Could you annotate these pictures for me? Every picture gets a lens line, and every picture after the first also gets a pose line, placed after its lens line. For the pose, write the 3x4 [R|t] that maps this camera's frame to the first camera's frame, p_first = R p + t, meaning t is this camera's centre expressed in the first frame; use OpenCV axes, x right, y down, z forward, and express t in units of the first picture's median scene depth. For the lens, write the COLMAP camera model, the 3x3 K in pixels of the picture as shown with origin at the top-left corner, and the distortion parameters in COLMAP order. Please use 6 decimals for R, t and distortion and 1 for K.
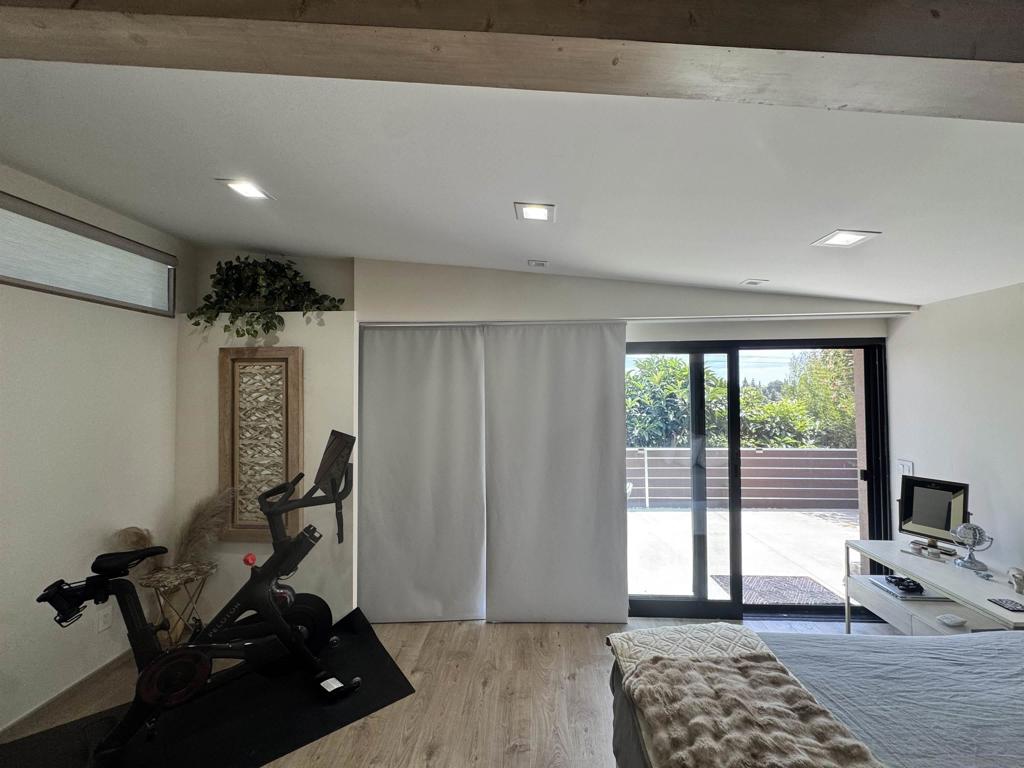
lens RADIAL K [[407.0, 0, 512.0], [0, 407.0, 384.0], [0, 0, 1]] dist [-0.002131, -0.000284]
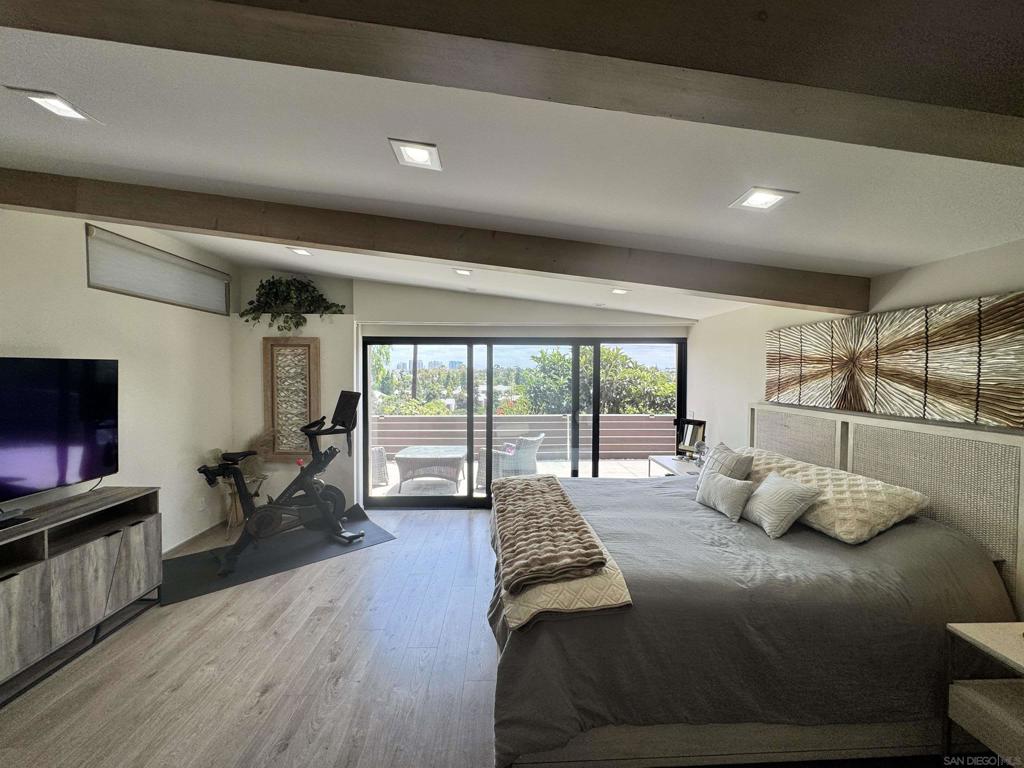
lens RADIAL K [[411.9, 0, 512.0], [0, 411.9, 384.0], [0, 0, 1]] dist [0.001426, 0.000073]
pose [[0.996604, 0.007804, 0.081969, 0.086373], [-0.011595, 0.998880, 0.045875, 0.005104], [-0.081519, -0.046670, 0.995578, -0.628578]]
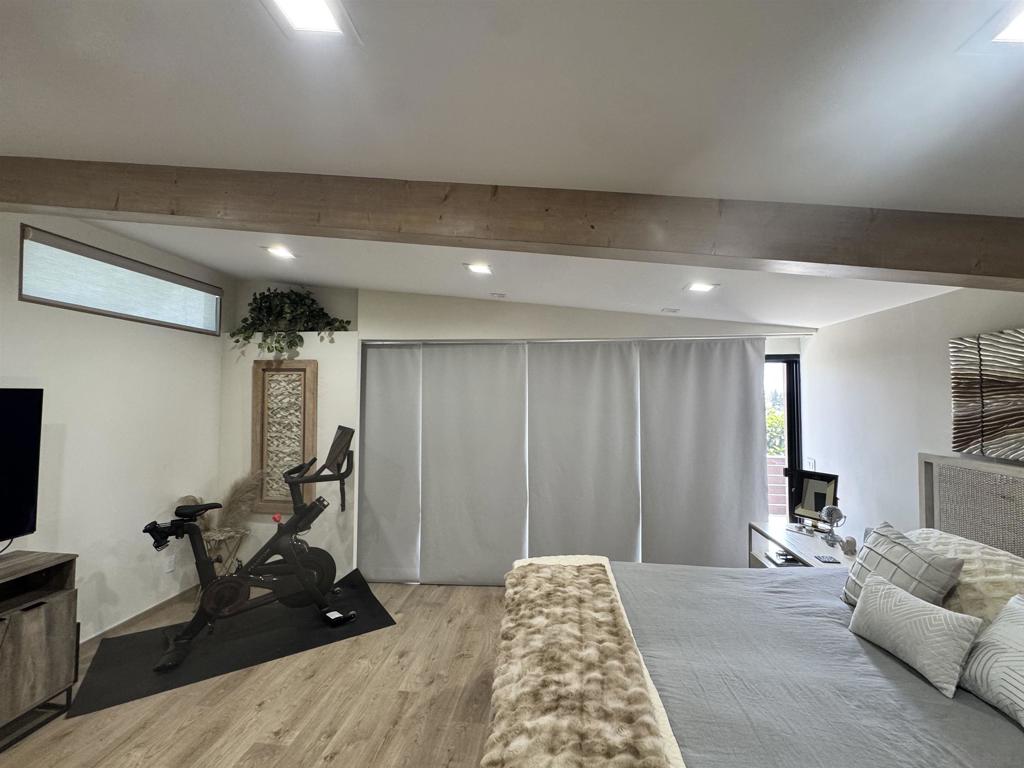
lens RADIAL K [[443.1, 0, 512.0], [0, 443.1, 384.0], [0, 0, 1]] dist [-0.000557, -0.000256]
pose [[0.998094, 0.008195, -0.061171, 0.176247], [-0.009116, 0.999849, -0.014787, -0.001268], [0.061040, 0.015316, 0.998018, -0.340494]]
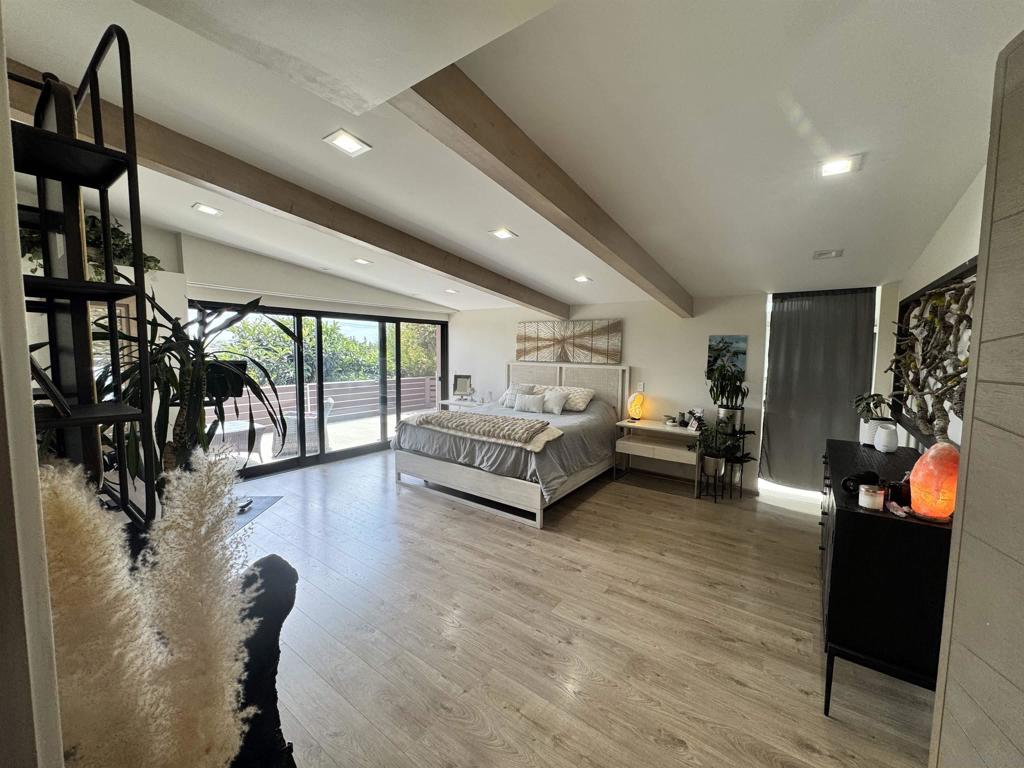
lens RADIAL K [[407.0, 0, 512.0], [0, 407.0, 384.0], [0, 0, 1]] dist [-0.002131, -0.000284]
pose [[0.546666, -0.059688, 0.835221, -0.967066], [-0.030541, 0.995371, 0.091122, 0.027466], [-0.836794, -0.075322, 0.542312, -0.700100]]
